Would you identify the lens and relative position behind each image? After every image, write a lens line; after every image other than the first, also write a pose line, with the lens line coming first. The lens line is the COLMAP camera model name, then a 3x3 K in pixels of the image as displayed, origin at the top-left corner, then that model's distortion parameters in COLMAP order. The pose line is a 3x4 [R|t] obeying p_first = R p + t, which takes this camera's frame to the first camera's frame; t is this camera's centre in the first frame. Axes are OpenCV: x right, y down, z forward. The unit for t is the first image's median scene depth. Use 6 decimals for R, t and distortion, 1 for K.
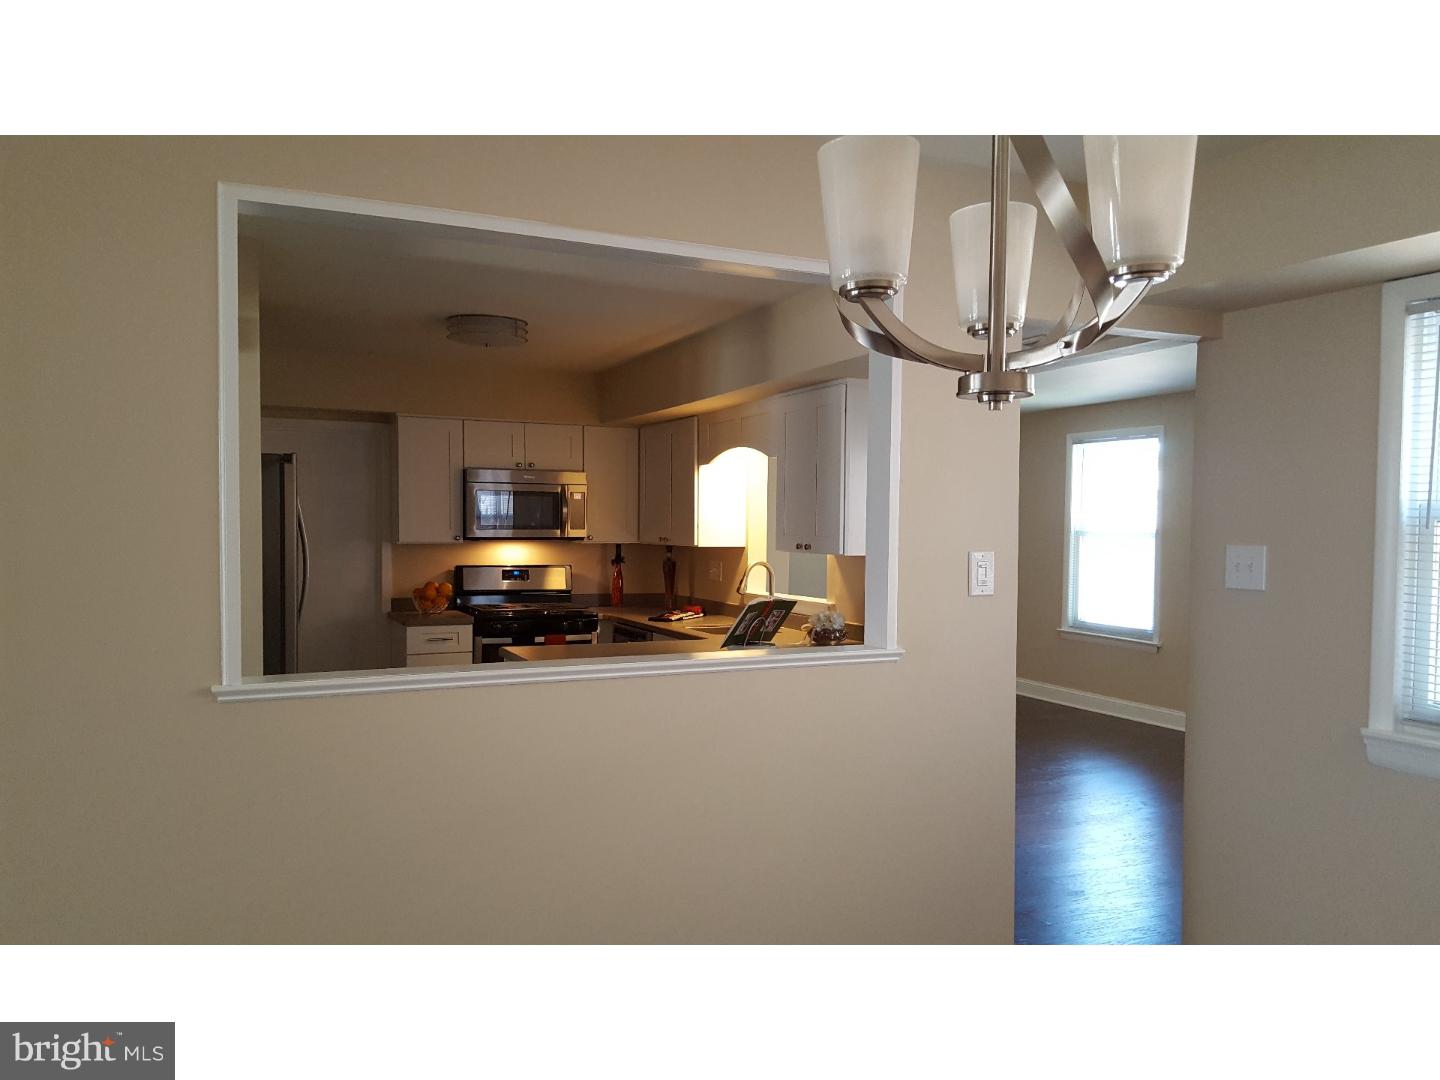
lens RADIAL K [[1066.0, 0, 704.6], [0, 1066.0, 548.3], [0, 0, 1]] dist [0.140867, -0.236295]
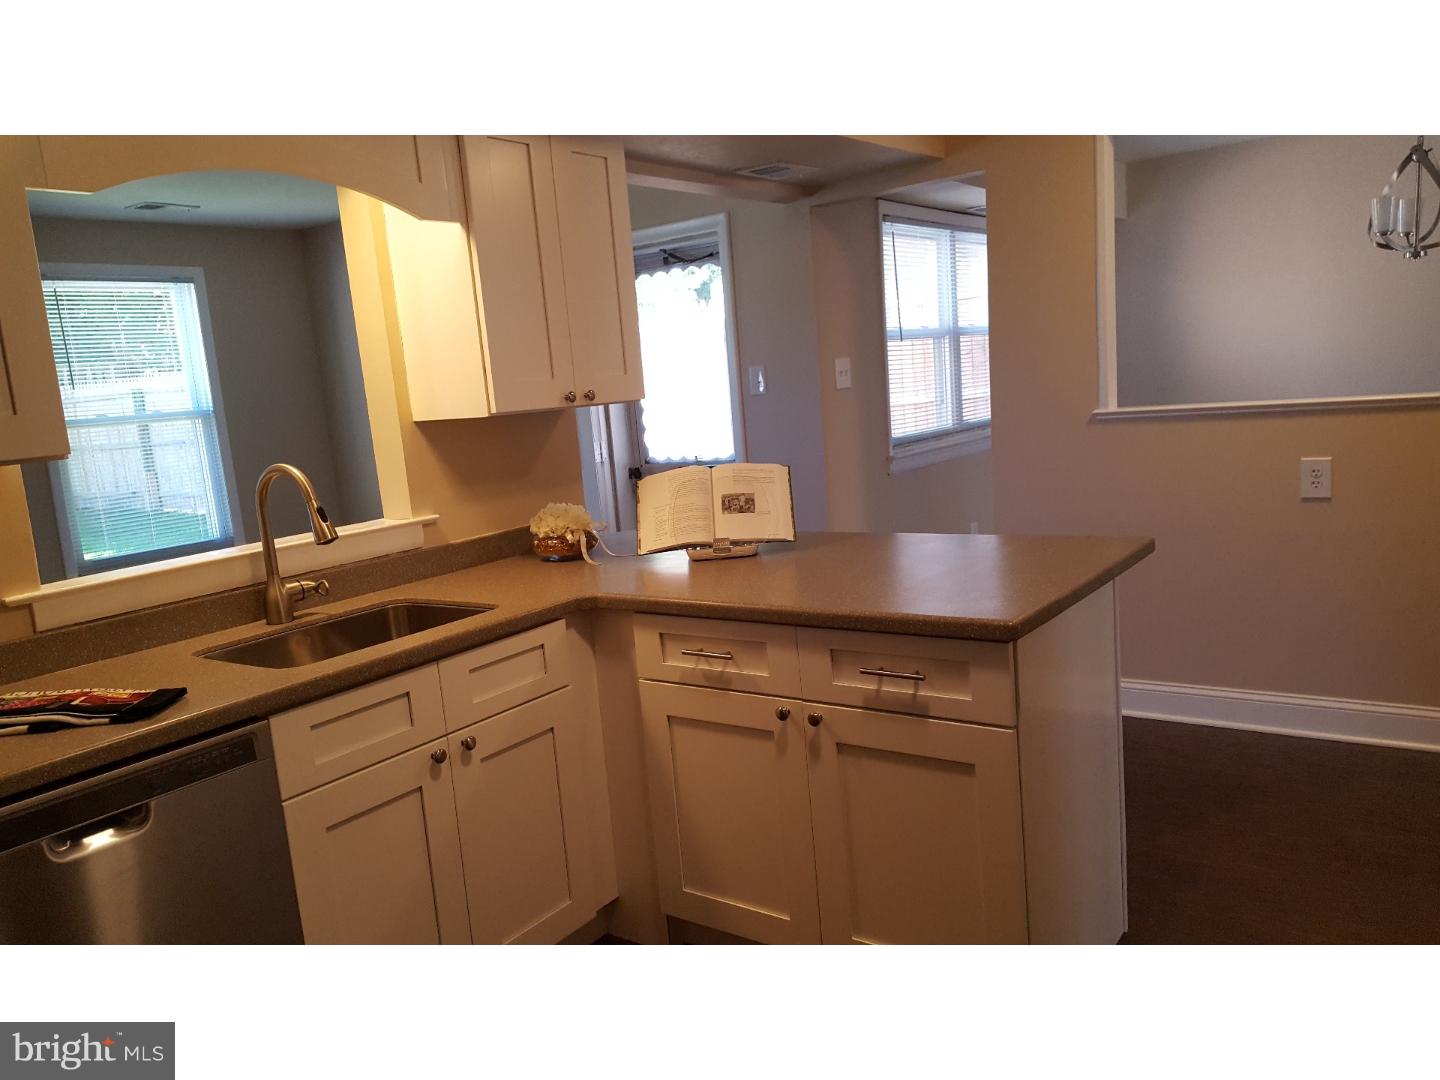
lens RADIAL K [[1066.0, 0, 704.6], [0, 1066.0, 548.3], [0, 0, 1]] dist [0.140867, -0.236295]
pose [[-0.499869, -0.100424, 0.860259, -0.356144], [0.103413, 0.979229, 0.174402, -0.011087], [-0.859905, 0.176140, -0.479101, 0.959424]]
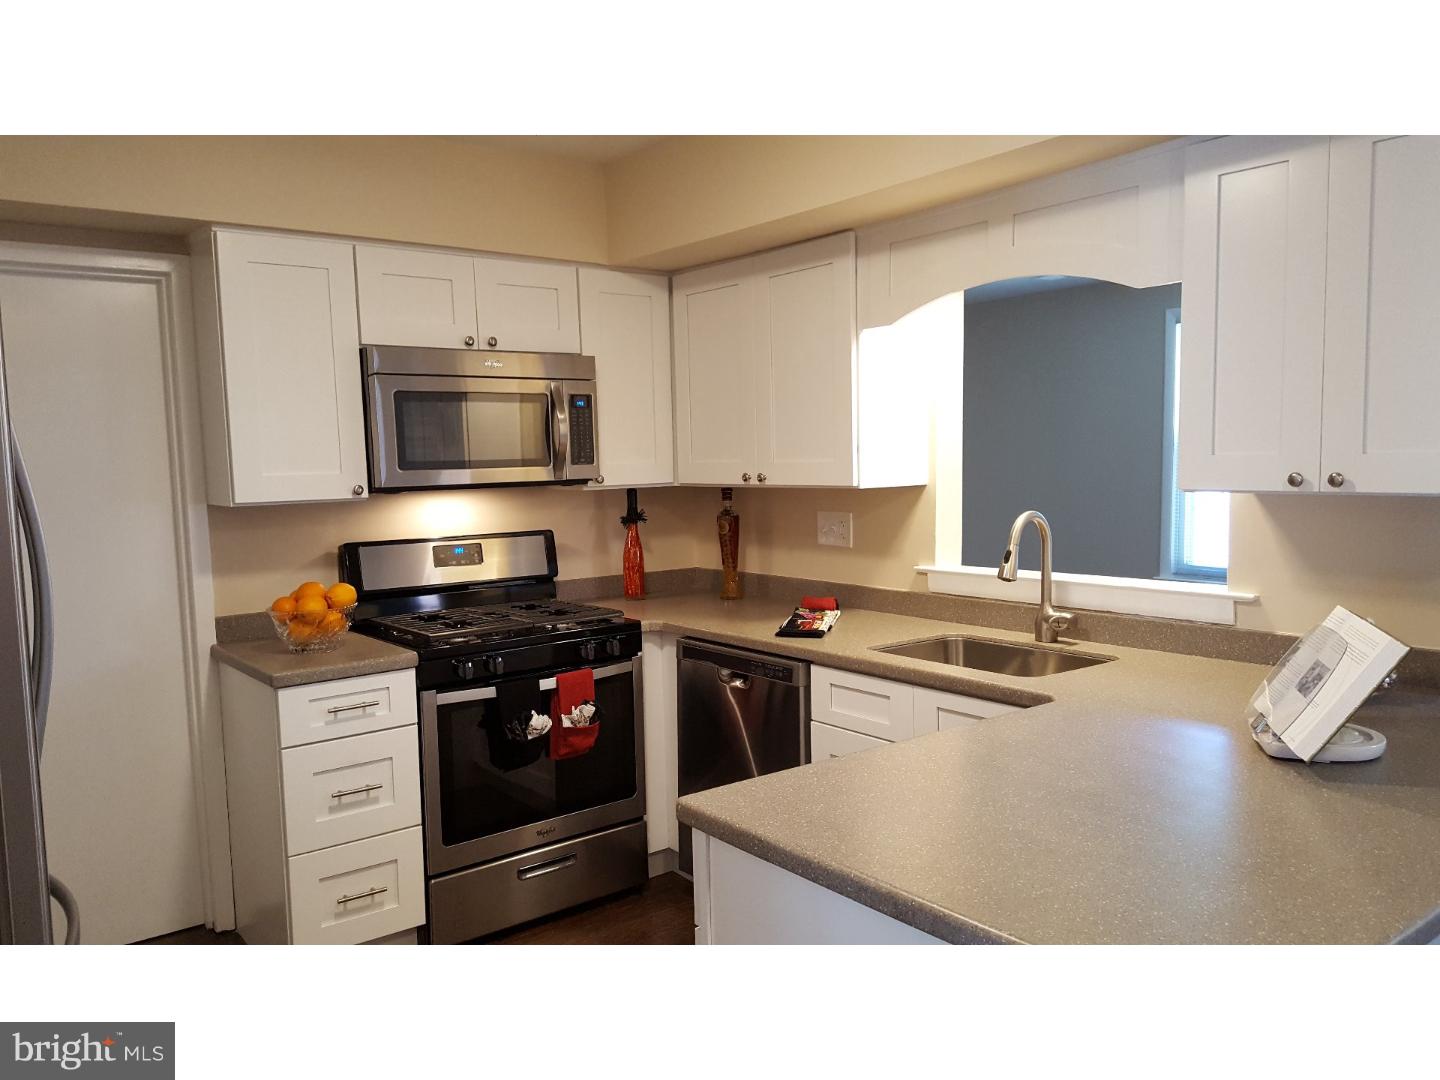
lens RADIAL K [[1066.0, 0, 704.6], [0, 1066.0, 548.3], [0, 0, 1]] dist [0.140867, -0.236295]
pose [[0.970476, -0.054773, 0.234898, -0.191031], [0.039841, 0.996900, 0.067853, -0.009877], [-0.237886, -0.056491, 0.969649, 0.475816]]
